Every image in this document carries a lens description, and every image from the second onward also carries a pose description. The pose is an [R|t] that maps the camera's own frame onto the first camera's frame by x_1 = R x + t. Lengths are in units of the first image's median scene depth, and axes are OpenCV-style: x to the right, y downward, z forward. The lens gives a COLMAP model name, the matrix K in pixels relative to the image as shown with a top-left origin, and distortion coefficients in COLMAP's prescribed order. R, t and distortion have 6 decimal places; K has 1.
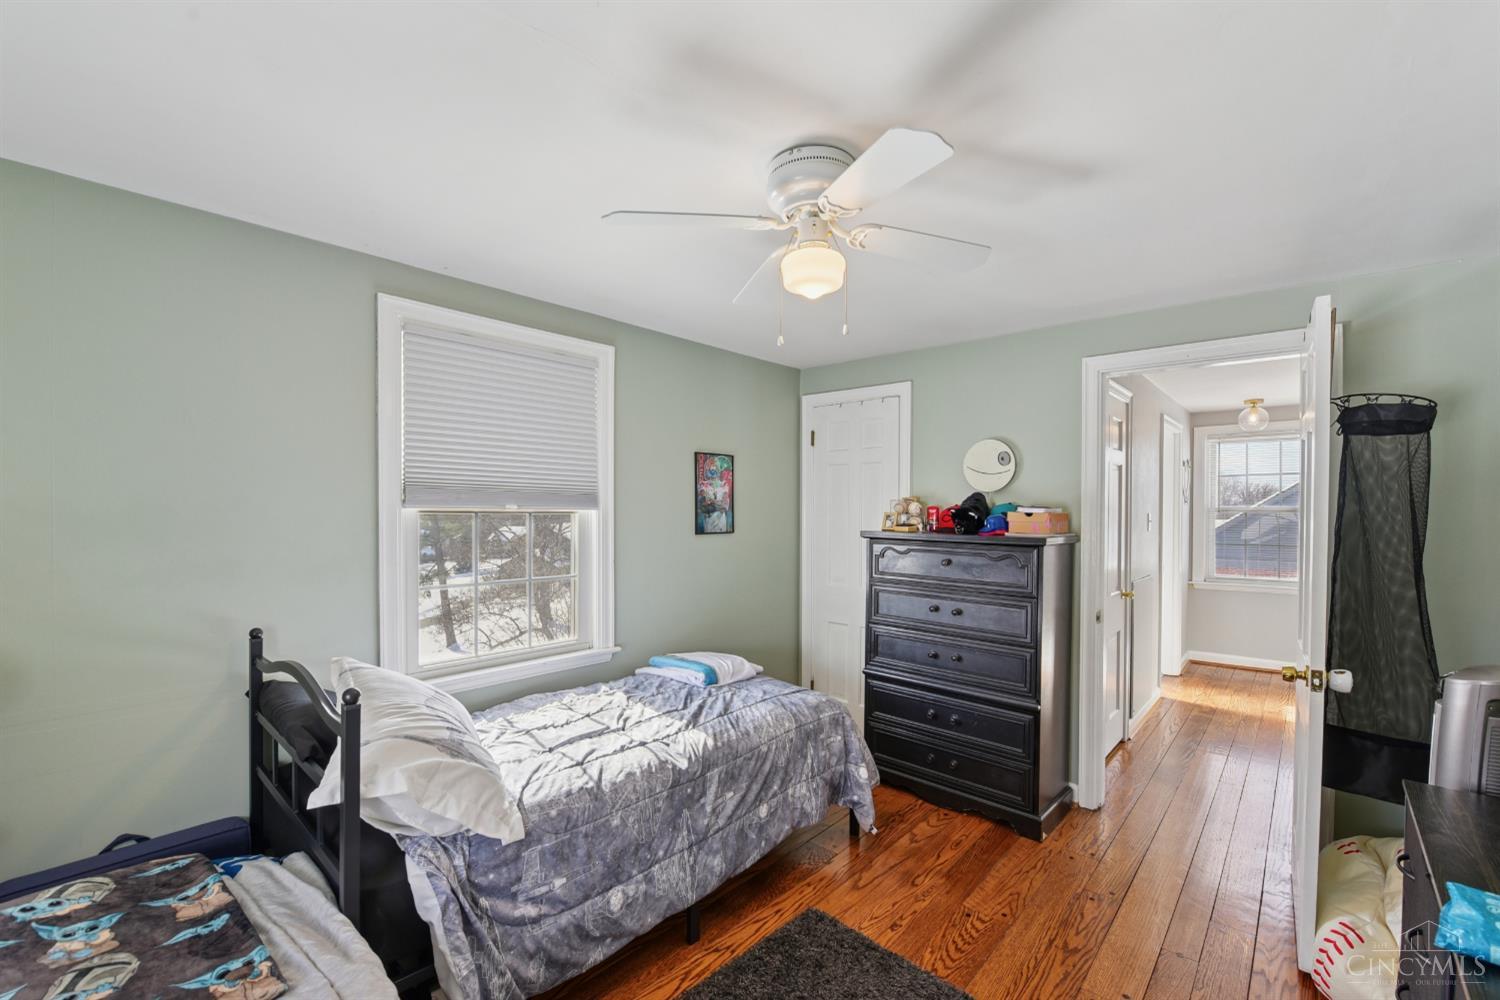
lens RADIAL K [[621.2, 0, 770.1], [0, 621.2, 499.4], [0, 0, 1]] dist [-0.020221, -0.000334]
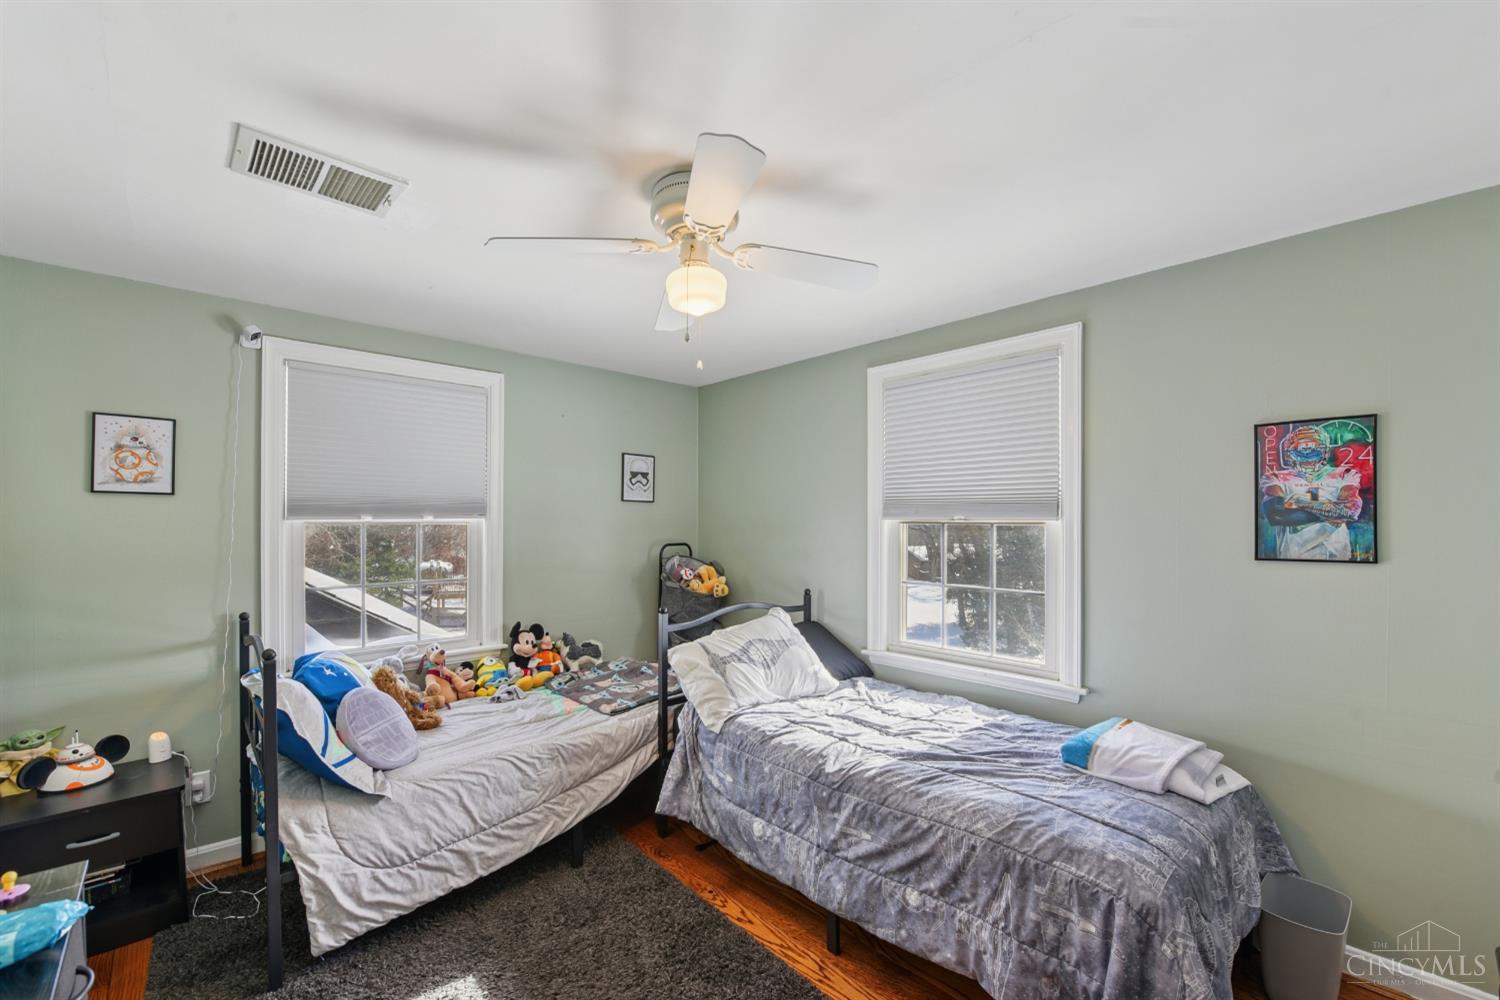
lens RADIAL K [[621.2, 0, 770.1], [0, 621.2, 499.4], [0, 0, 1]] dist [-0.020221, -0.000334]
pose [[-0.080006, -0.036027, -0.996143, 0.816421], [0.017257, 0.999147, -0.037522, 0.018106], [0.996645, -0.020192, -0.079316, 0.894139]]
